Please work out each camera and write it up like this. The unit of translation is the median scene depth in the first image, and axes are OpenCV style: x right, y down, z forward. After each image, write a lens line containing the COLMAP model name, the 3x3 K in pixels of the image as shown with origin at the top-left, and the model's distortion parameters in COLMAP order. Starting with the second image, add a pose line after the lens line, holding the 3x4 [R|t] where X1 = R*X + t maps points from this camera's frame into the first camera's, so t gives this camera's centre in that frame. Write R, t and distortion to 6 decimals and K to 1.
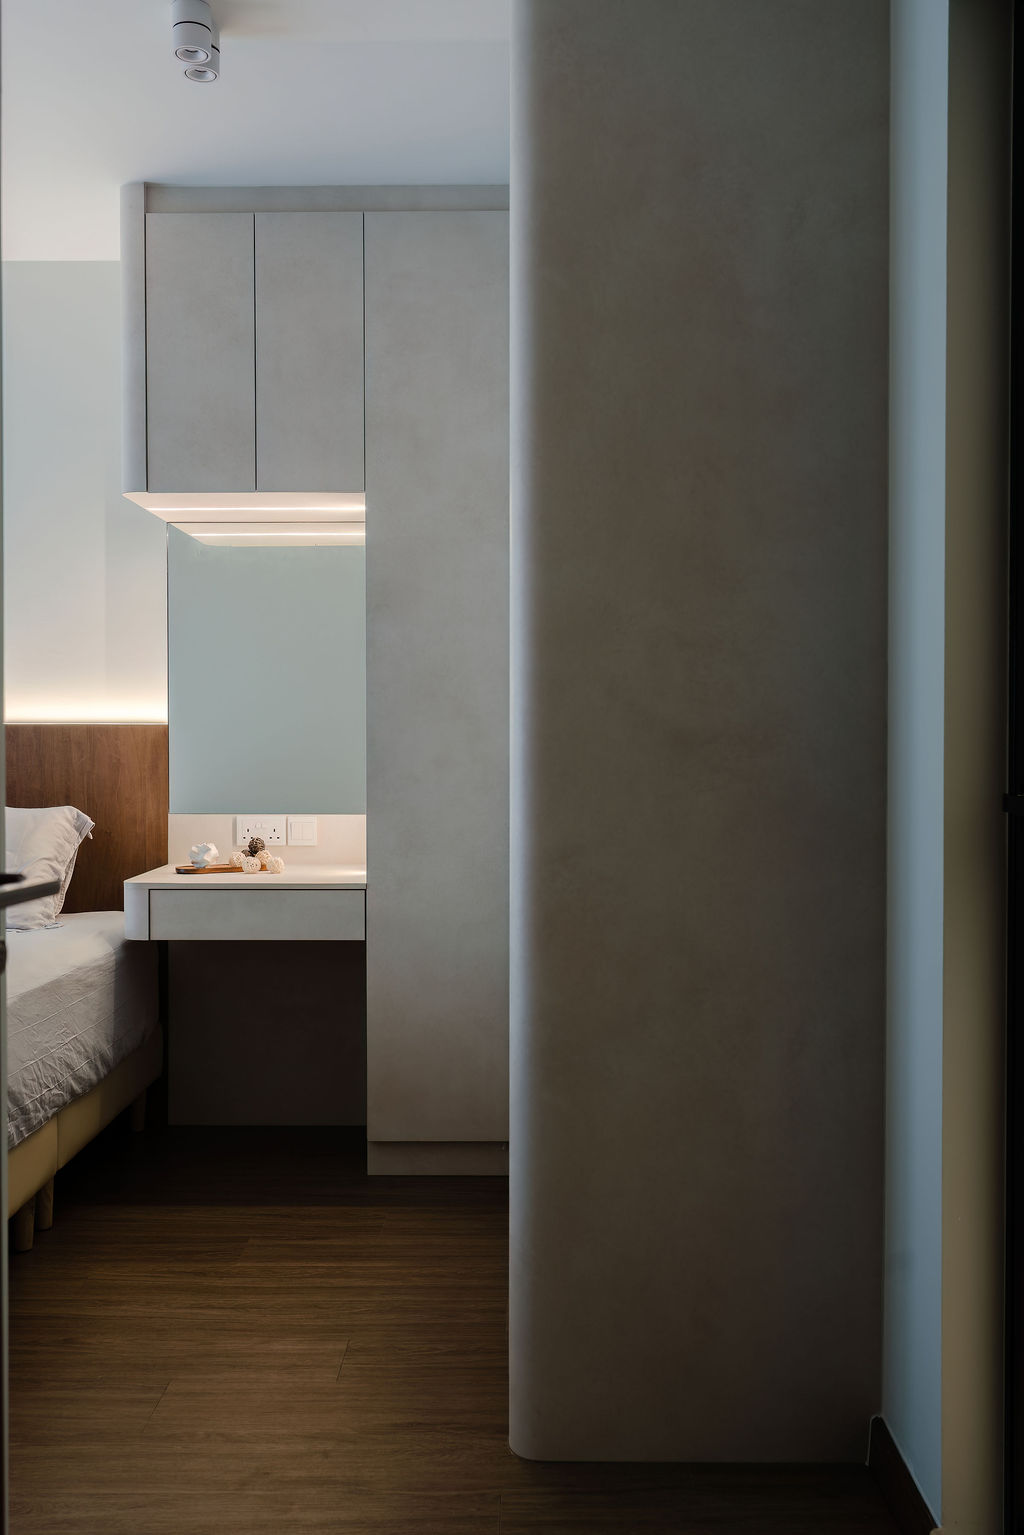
lens RADIAL K [[1444.6, 0, 512.0], [0, 1444.6, 767.5], [0, 0, 1]] dist [0.010030, 0.001806]
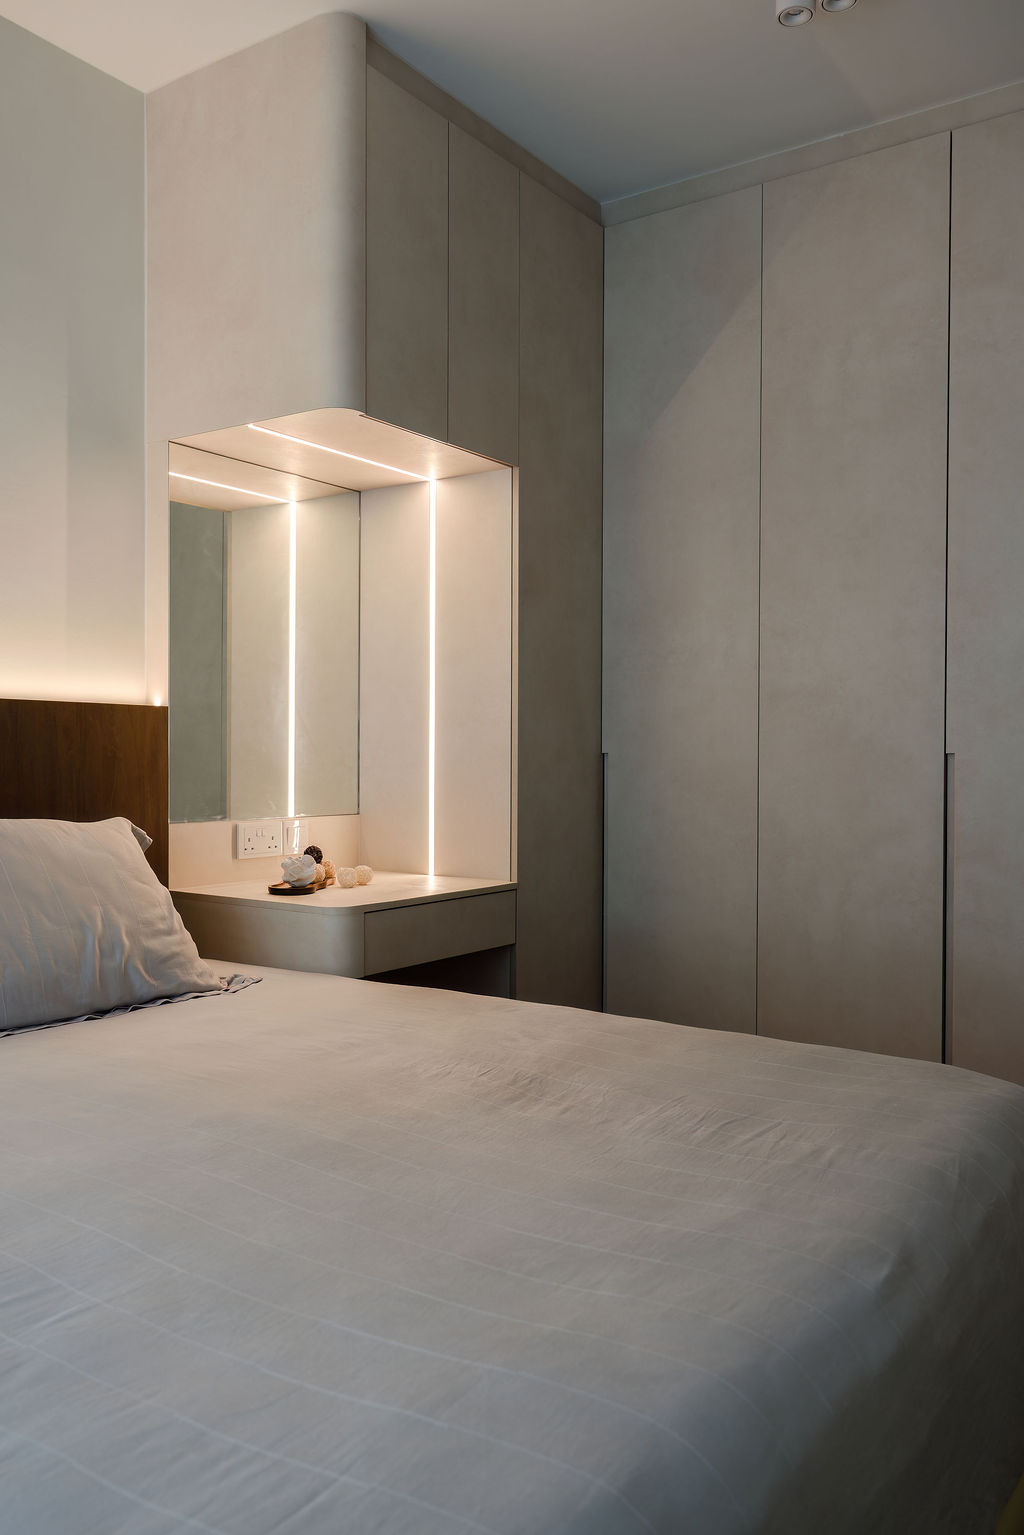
lens RADIAL K [[1214.0, 0, 512.0], [0, 1214.0, 767.5], [0, 0, 1]] dist [0.036862, 0.001188]
pose [[0.562784, -0.004226, 0.826593, -0.705167], [0.012946, 0.999909, -0.003702, 0.007360], [-0.826502, 0.012785, 0.562788, 0.515061]]
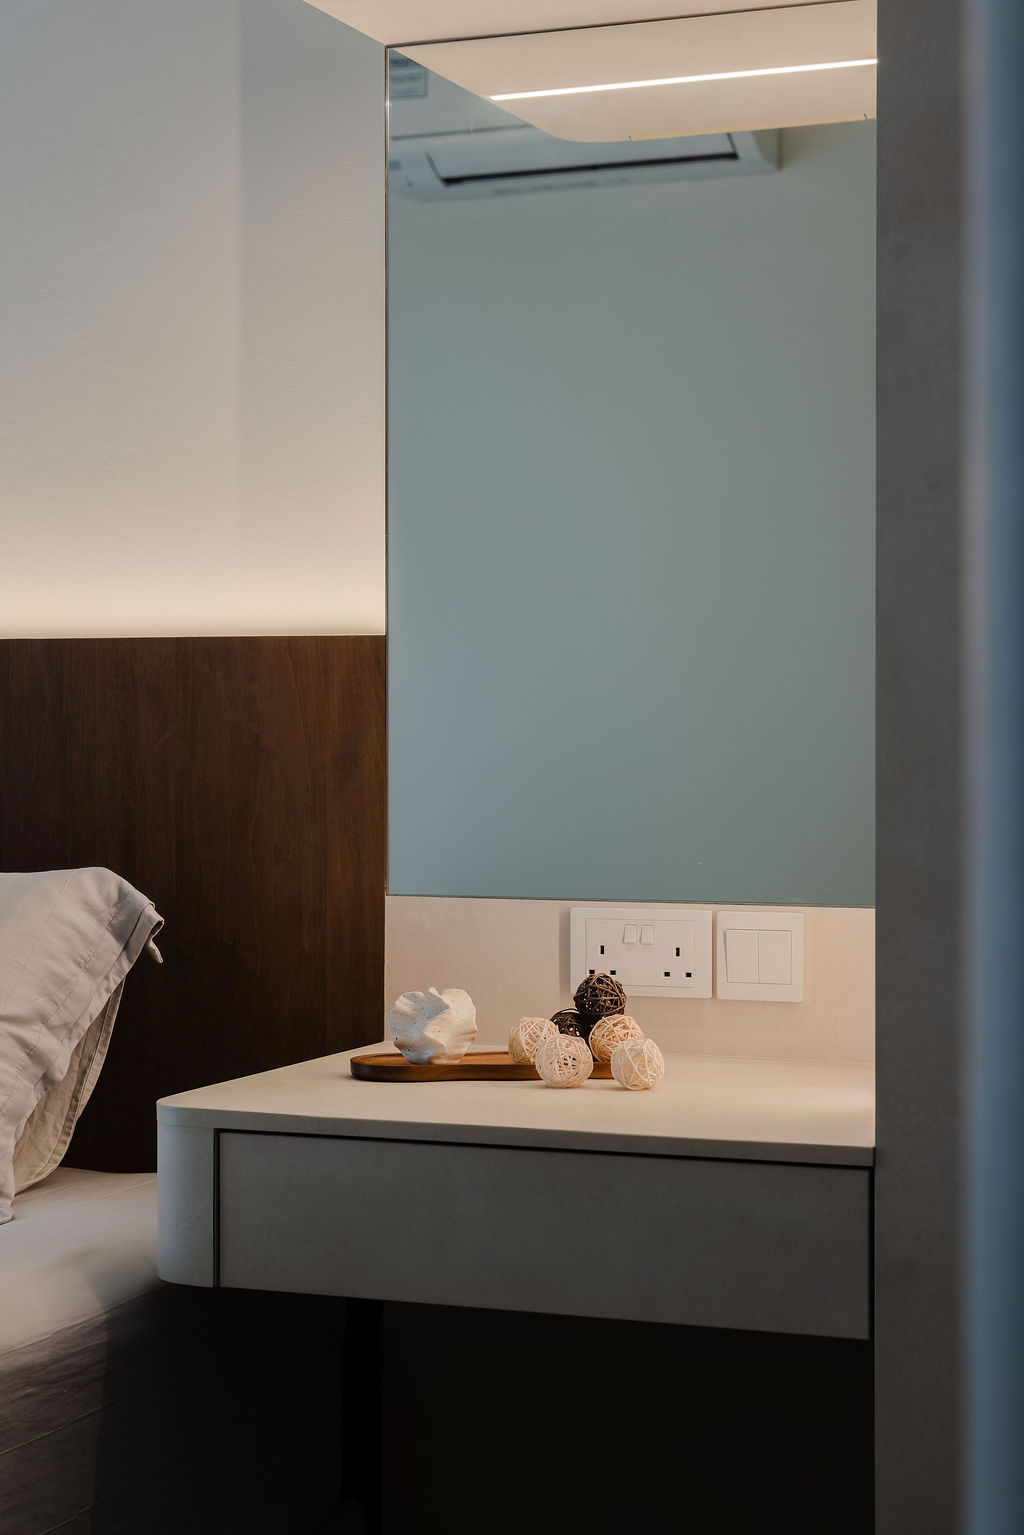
lens RADIAL K [[2833.0, 0, 512.0], [0, 2833.0, 767.5], [0, 0, 1]] dist [0.004944, -0.063455]
pose [[0.931477, 0.004376, -0.363774, 0.037162], [-0.008051, 0.999931, -0.008586, 0.007672], [0.363711, 0.010927, 0.931448, 0.404853]]
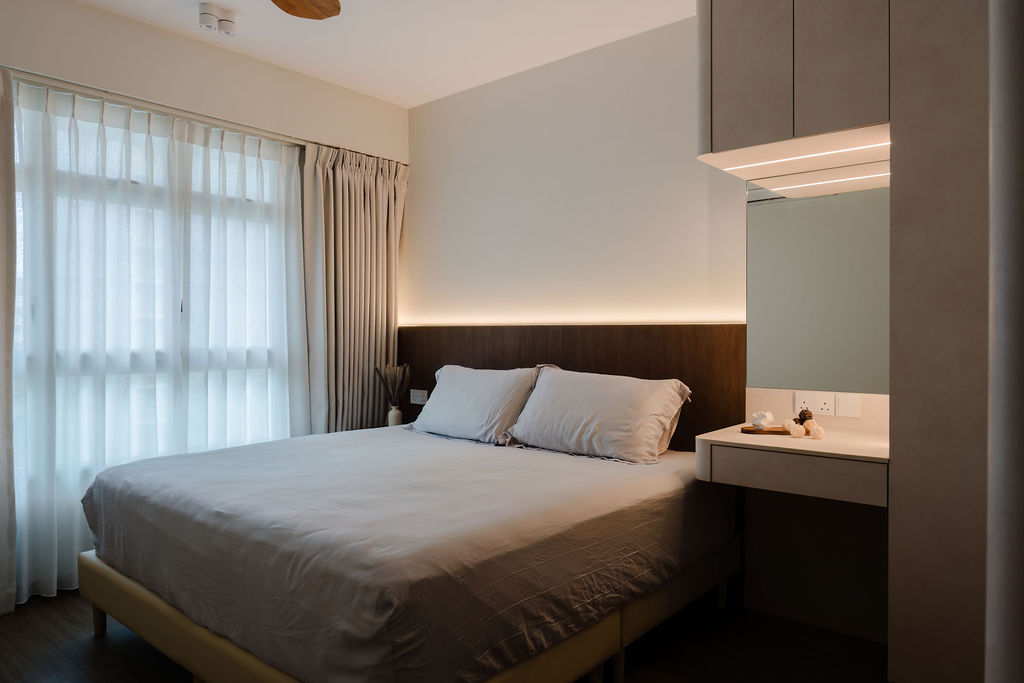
lens RADIAL K [[693.0, 0, 512.0], [0, 693.0, 341.5], [0, 0, 1]] dist [-0.006888, -0.002542]
pose [[0.768998, 0.007203, -0.639211, 0.019577], [-0.012885, 0.999908, -0.004234, -0.007058], [0.639121, 0.011492, 0.769020, 0.351720]]
